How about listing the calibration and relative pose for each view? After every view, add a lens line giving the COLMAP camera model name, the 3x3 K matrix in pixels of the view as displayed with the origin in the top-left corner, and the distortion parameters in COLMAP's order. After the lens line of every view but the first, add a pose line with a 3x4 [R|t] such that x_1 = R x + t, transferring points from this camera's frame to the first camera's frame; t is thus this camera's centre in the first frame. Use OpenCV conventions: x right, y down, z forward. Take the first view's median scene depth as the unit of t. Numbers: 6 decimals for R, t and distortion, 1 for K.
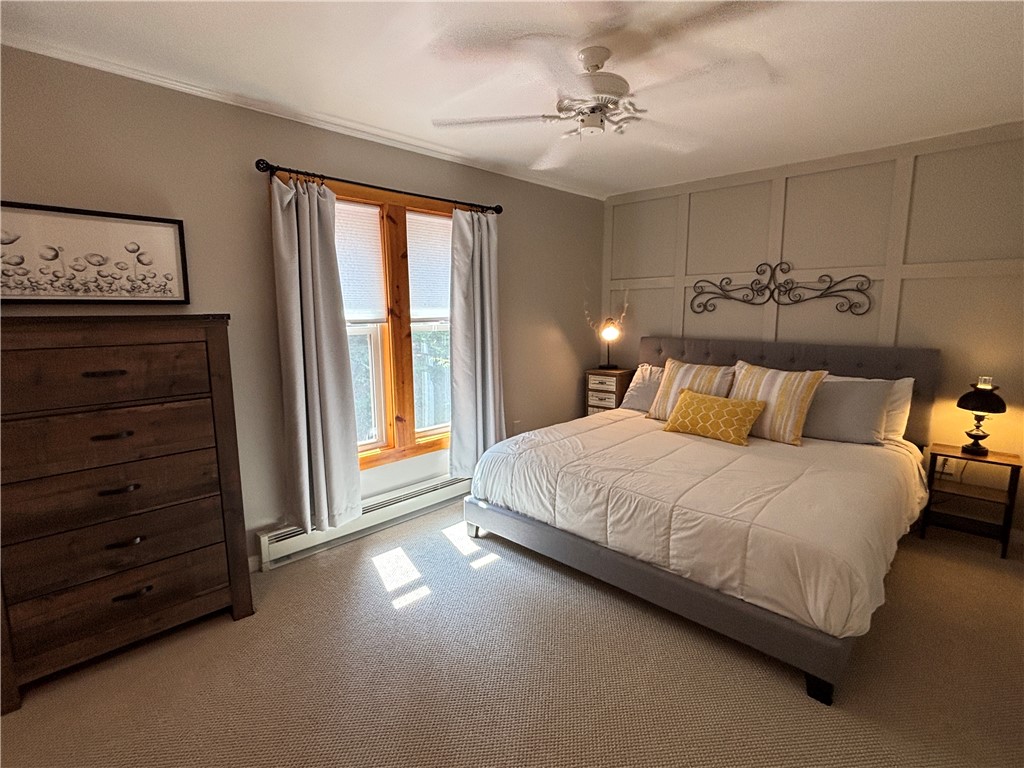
lens RADIAL K [[493.1, 0, 510.5], [0, 493.1, 385.3], [0, 0, 1]] dist [-0.012050, 0.000084]
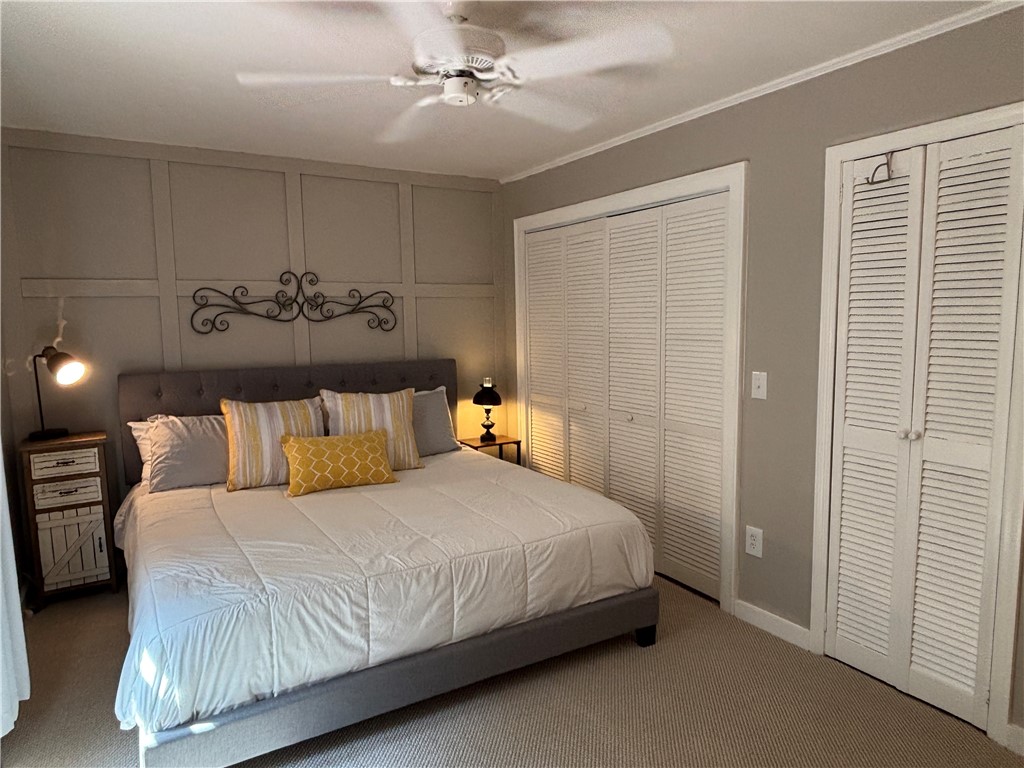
lens RADIAL K [[633.1, 0, 510.5], [0, 633.1, 383.8], [0, 0, 1]] dist [-0.000848, -0.005756]
pose [[0.266255, -0.100446, 0.958655, -0.524162], [0.158009, 0.985650, 0.059389, -0.082705], [-0.950864, 0.135664, 0.278305, 0.463491]]
